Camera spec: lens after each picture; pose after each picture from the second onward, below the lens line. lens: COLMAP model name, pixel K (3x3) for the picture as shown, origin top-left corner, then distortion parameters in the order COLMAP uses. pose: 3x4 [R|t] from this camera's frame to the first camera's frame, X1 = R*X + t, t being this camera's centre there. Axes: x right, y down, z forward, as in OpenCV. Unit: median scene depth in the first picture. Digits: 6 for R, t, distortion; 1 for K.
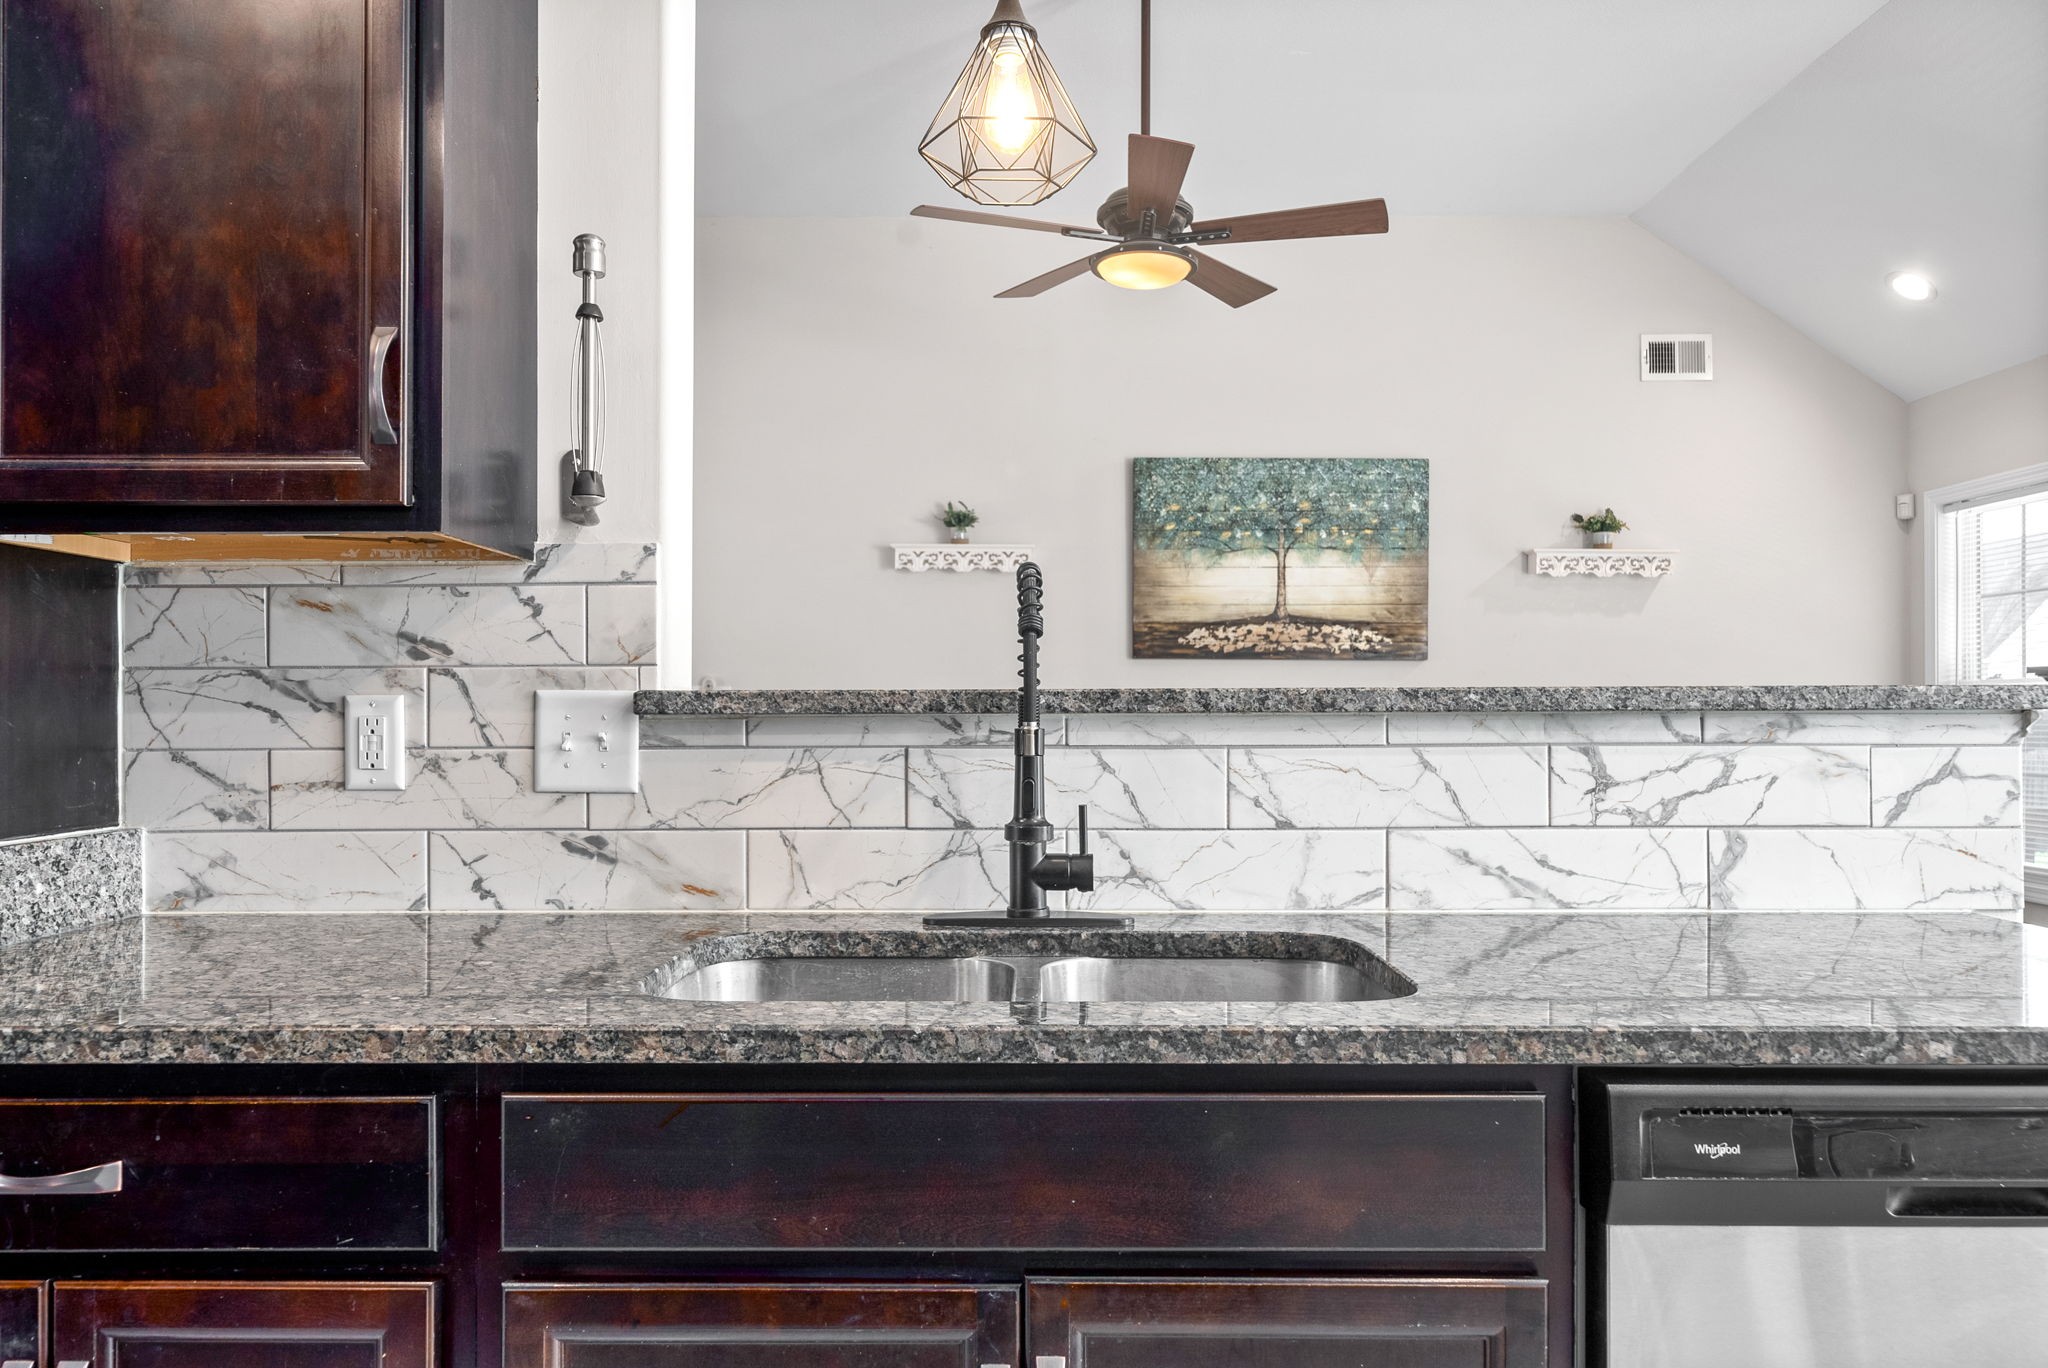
lens RADIAL K [[1405.9, 0, 1004.3], [0, 1405.9, 703.2], [0, 0, 1]] dist [-0.001208, -0.000169]
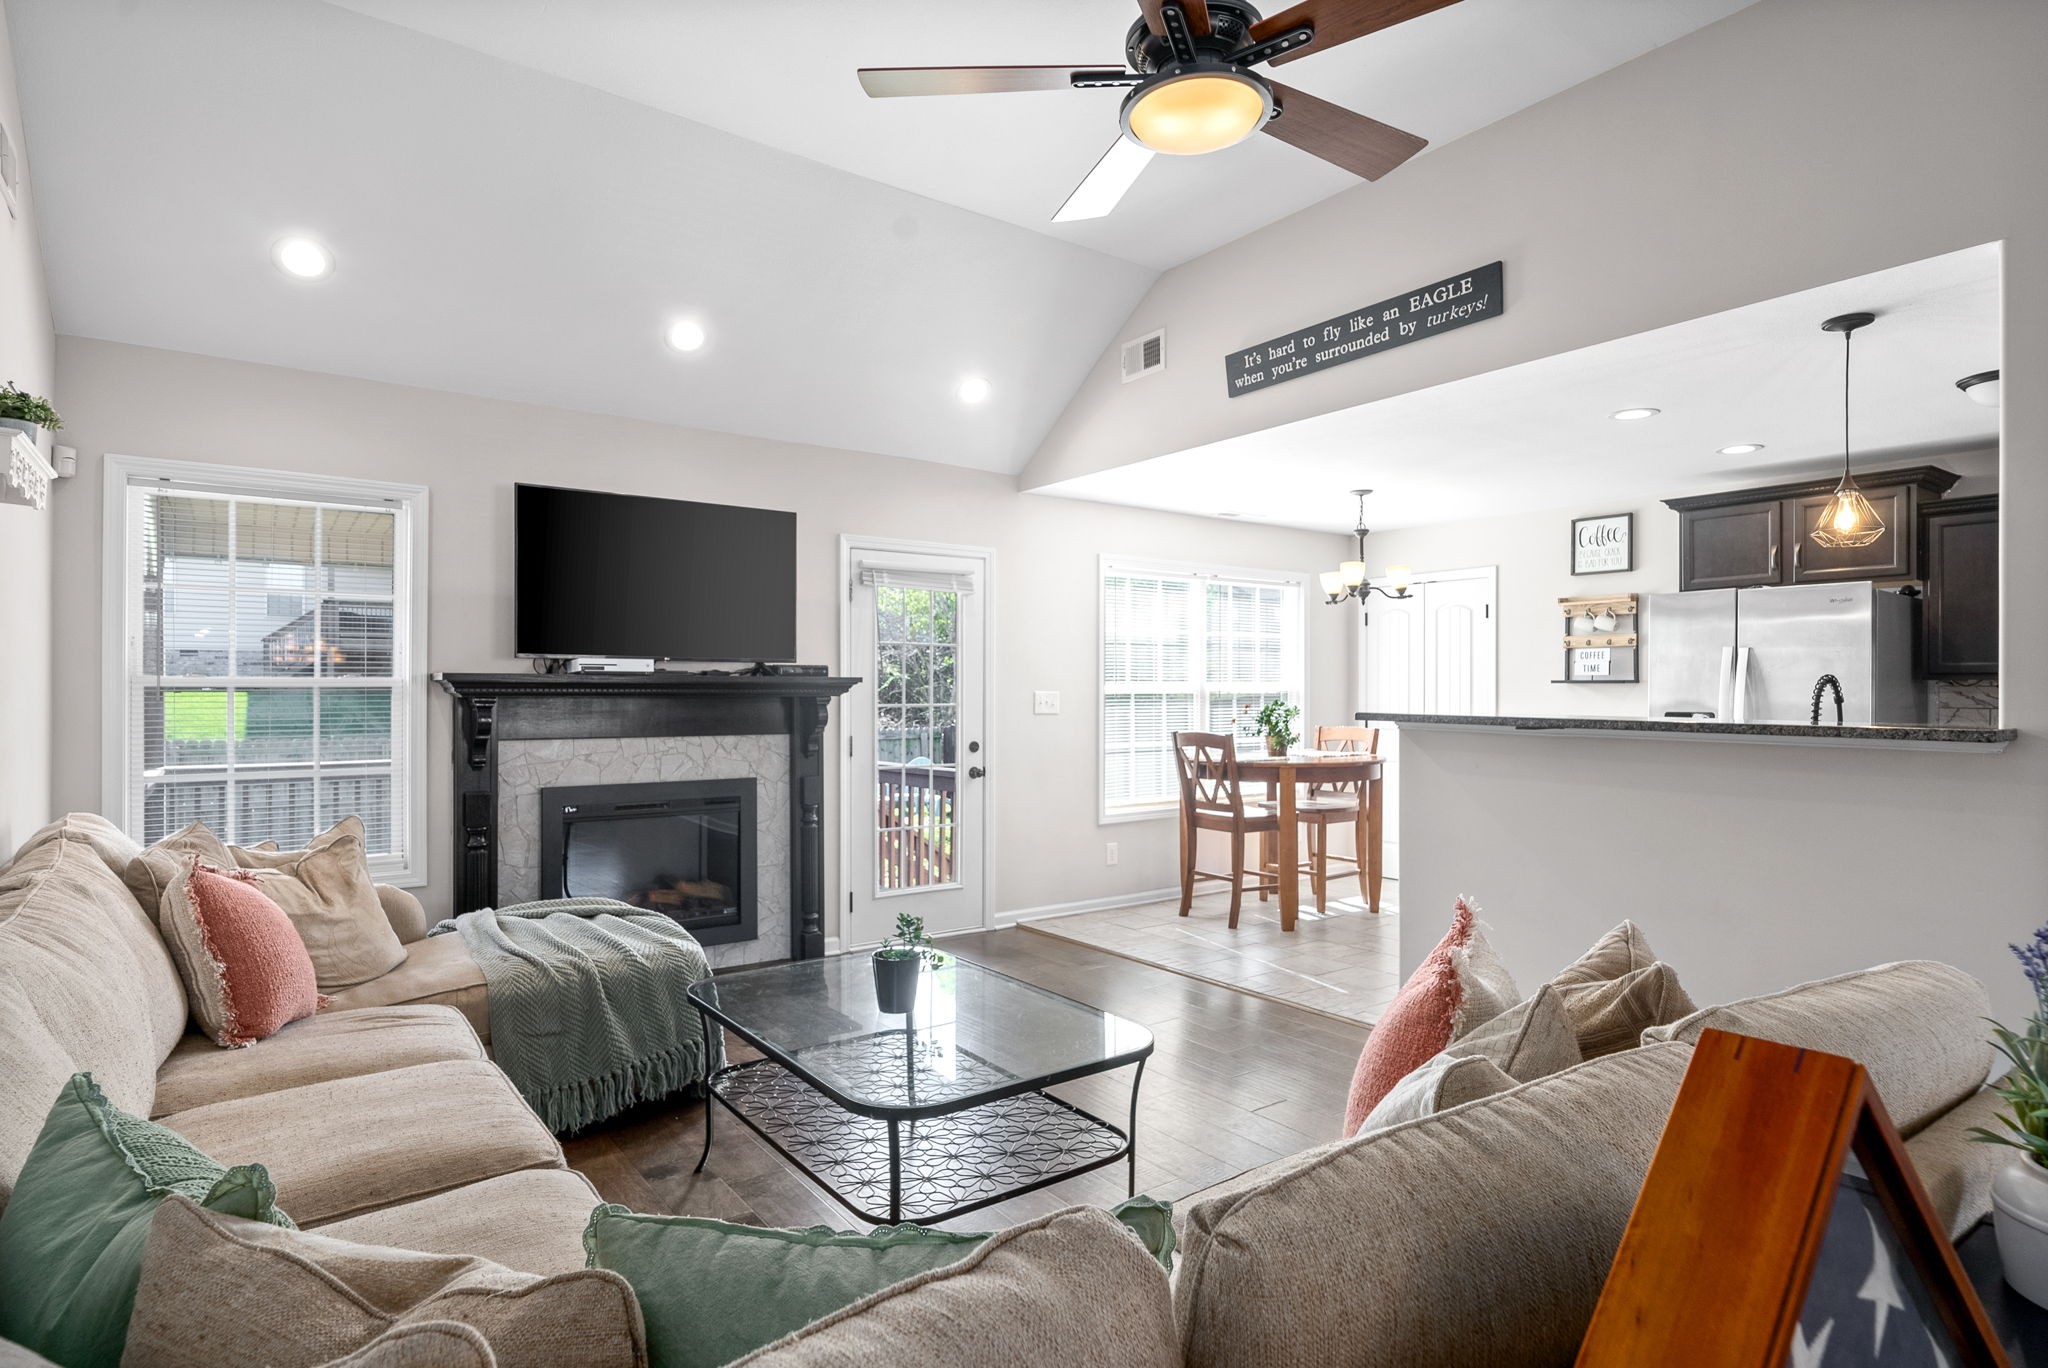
lens RADIAL K [[1127.8, 0, 1022.9], [0, 1127.8, 693.4], [0, 0, 1]] dist [0.001736, 0.002784]
pose [[-0.600450, -0.008671, 0.799616, -0.214194], [-0.011267, 0.999934, 0.002382, -0.014041], [-0.799583, -0.007579, -0.600507, 0.929135]]
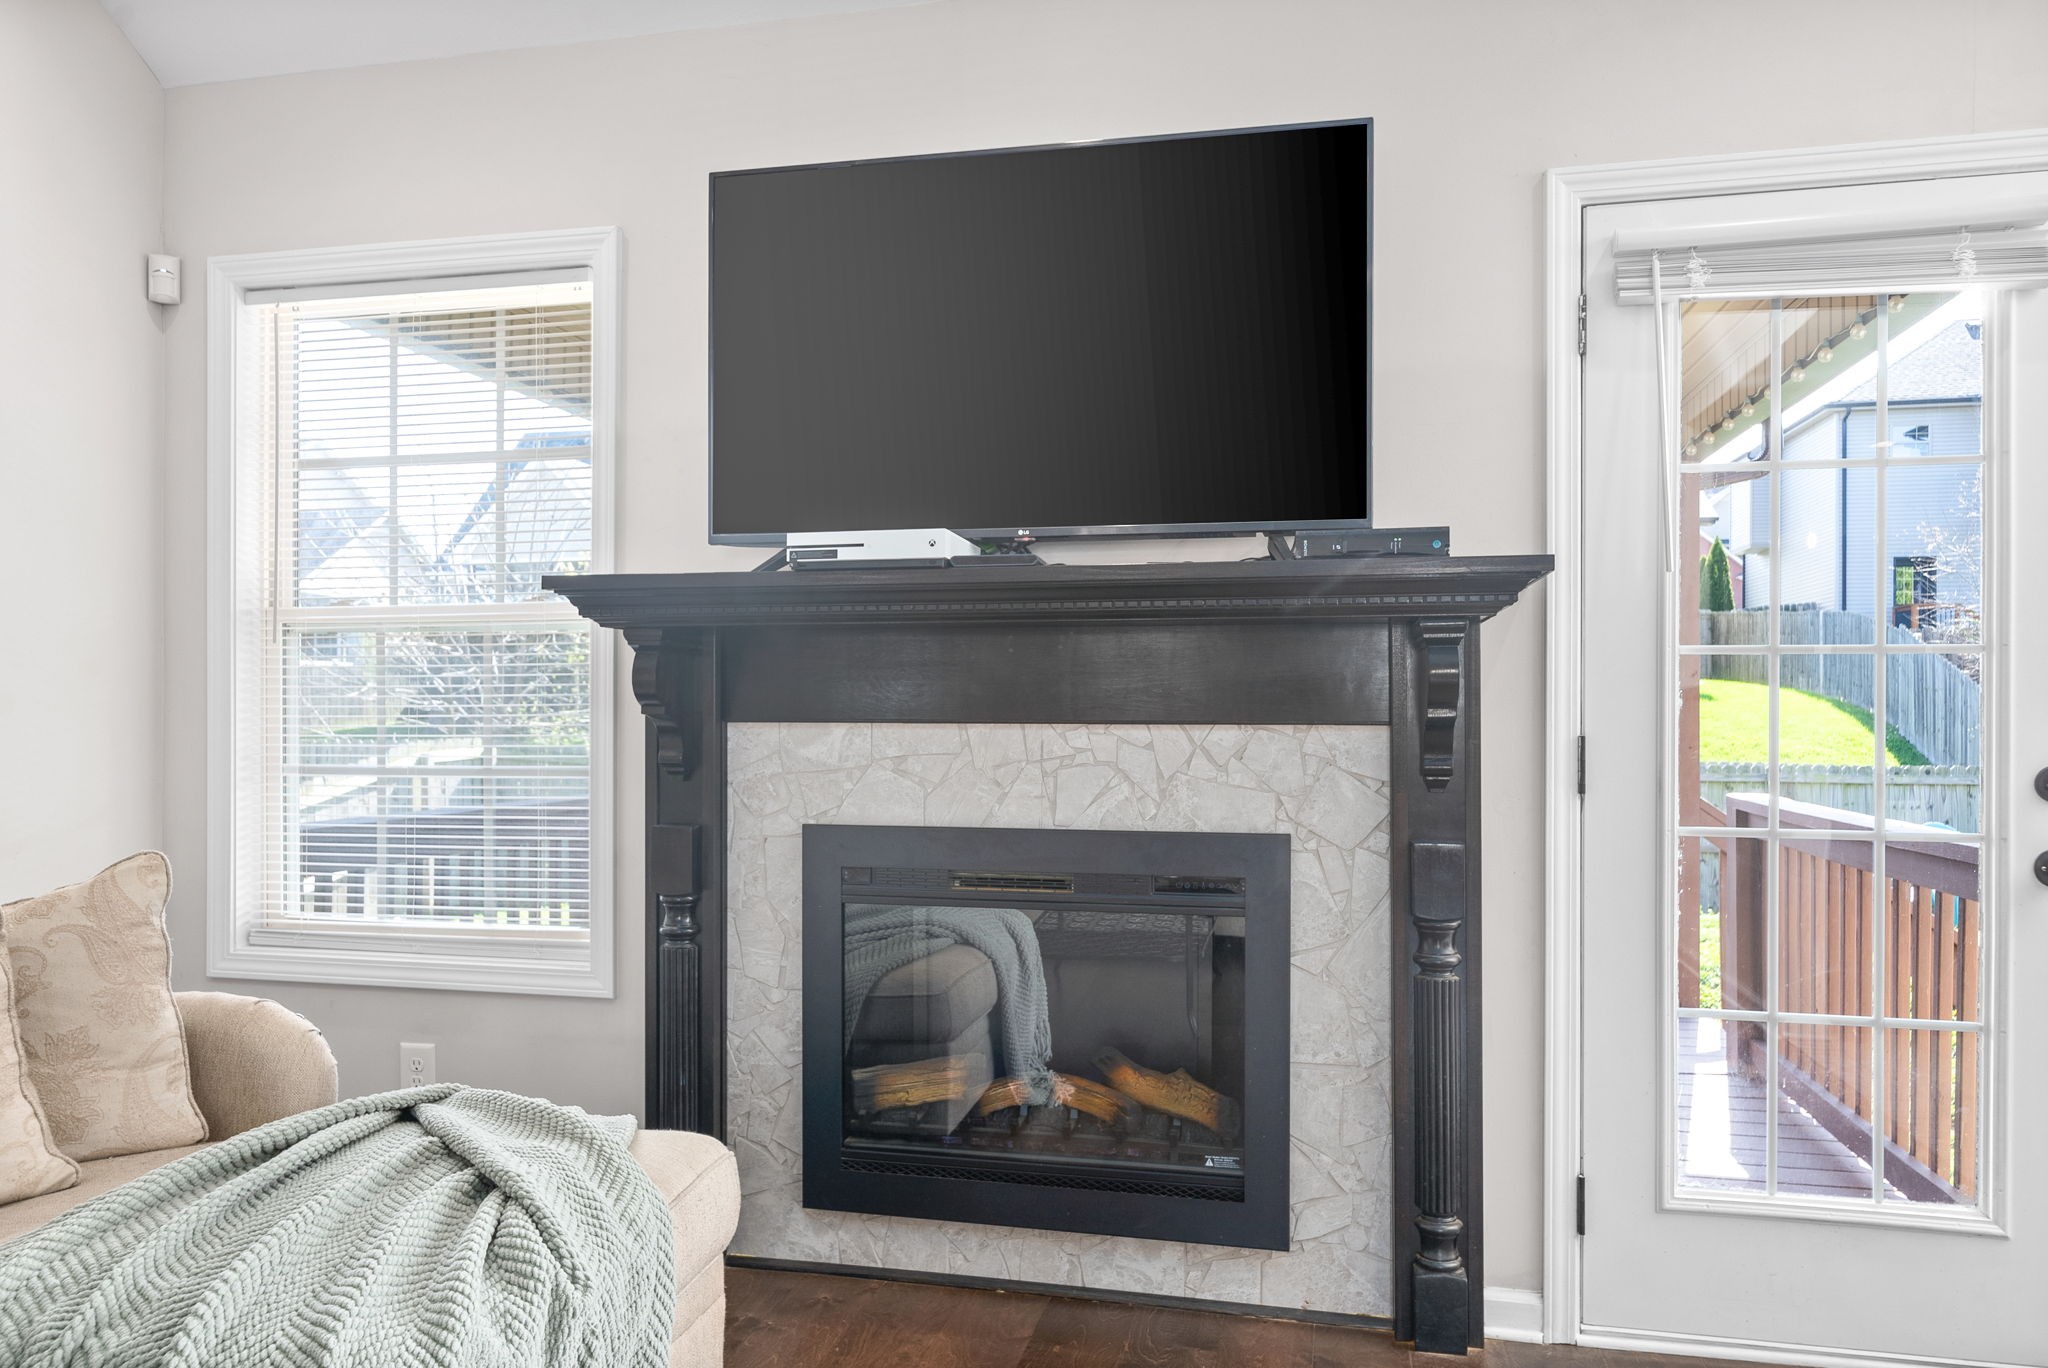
lens RADIAL K [[1405.9, 0, 1031.9], [0, 1405.9, 705.7], [0, 0, 1]] dist [-0.001208, -0.000169]
pose [[0.210732, -0.002867, 0.977540, 0.183827], [-0.010515, 0.999931, 0.005199, 0.015892], [-0.977487, -0.011375, 0.210688, 0.550513]]
